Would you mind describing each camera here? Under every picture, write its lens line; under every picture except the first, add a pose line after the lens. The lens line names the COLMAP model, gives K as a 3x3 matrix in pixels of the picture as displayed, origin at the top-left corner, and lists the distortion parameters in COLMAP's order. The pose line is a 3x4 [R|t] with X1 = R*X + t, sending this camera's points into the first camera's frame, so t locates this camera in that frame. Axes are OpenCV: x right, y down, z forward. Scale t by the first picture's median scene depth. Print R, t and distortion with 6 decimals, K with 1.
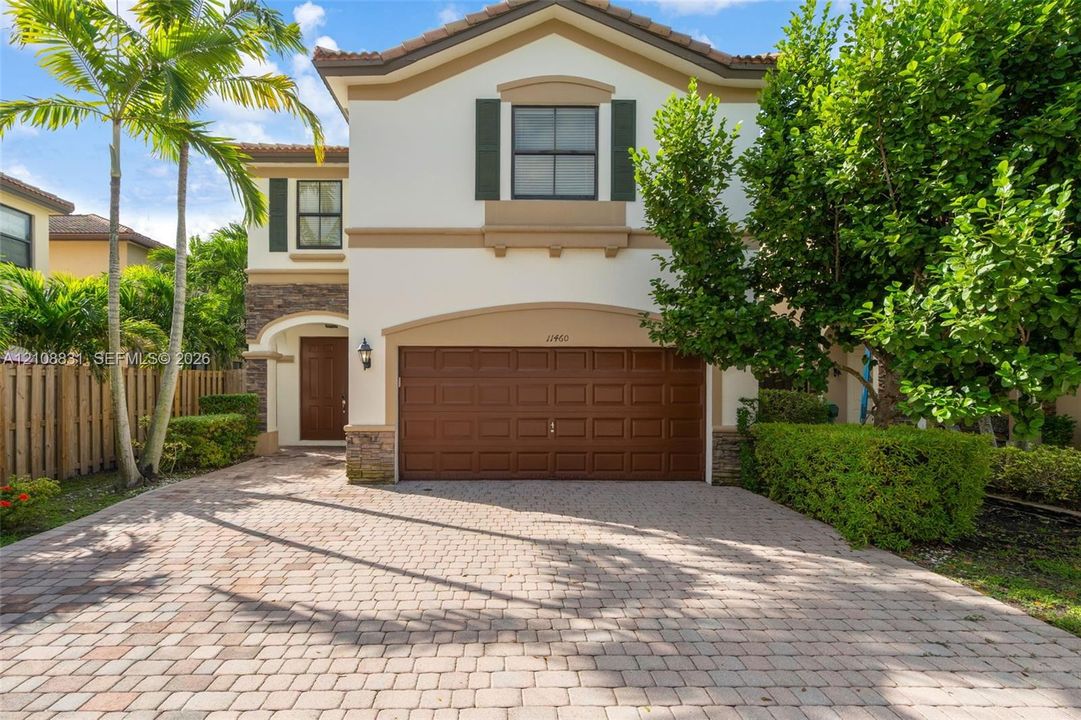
lens RADIAL K [[512.4, 0, 536.2], [0, 512.4, 380.7], [0, 0, 1]] dist [-0.000066, 0.000063]
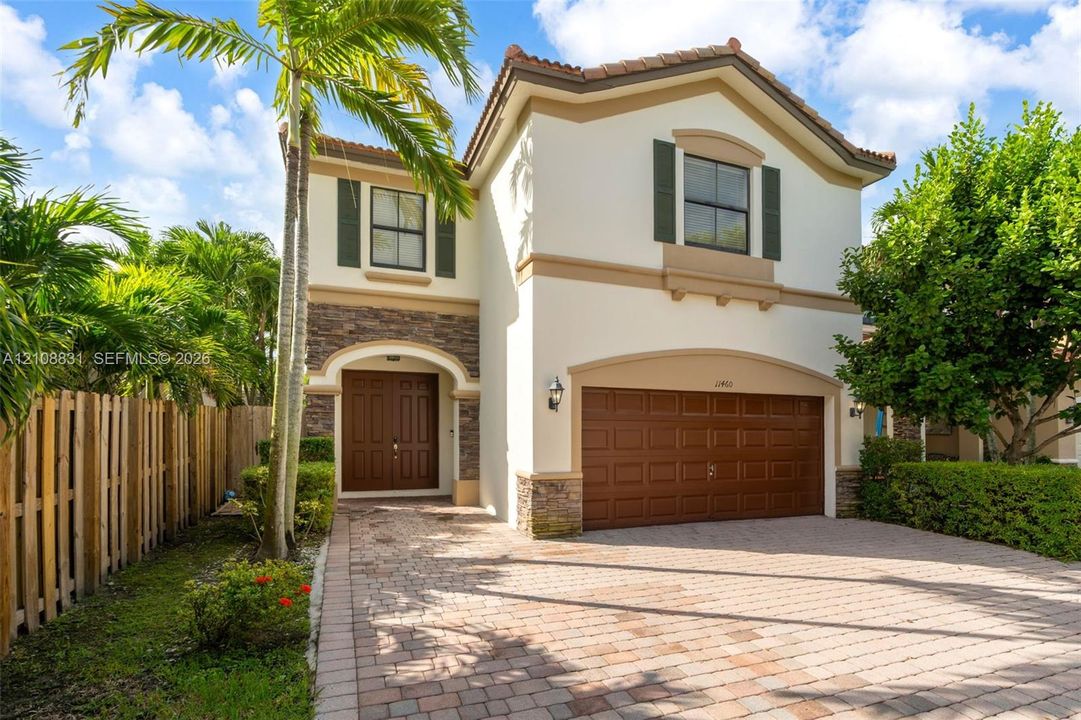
lens RADIAL K [[496.9, 0, 539.5], [0, 496.9, 414.7], [0, 0, 1]] dist [-0.000111, 0.000433]
pose [[0.940912, 0.014753, 0.338331, -0.644992], [-0.009982, 0.999825, -0.015835, -0.001336], [-0.338505, 0.011522, 0.940894, 0.181255]]
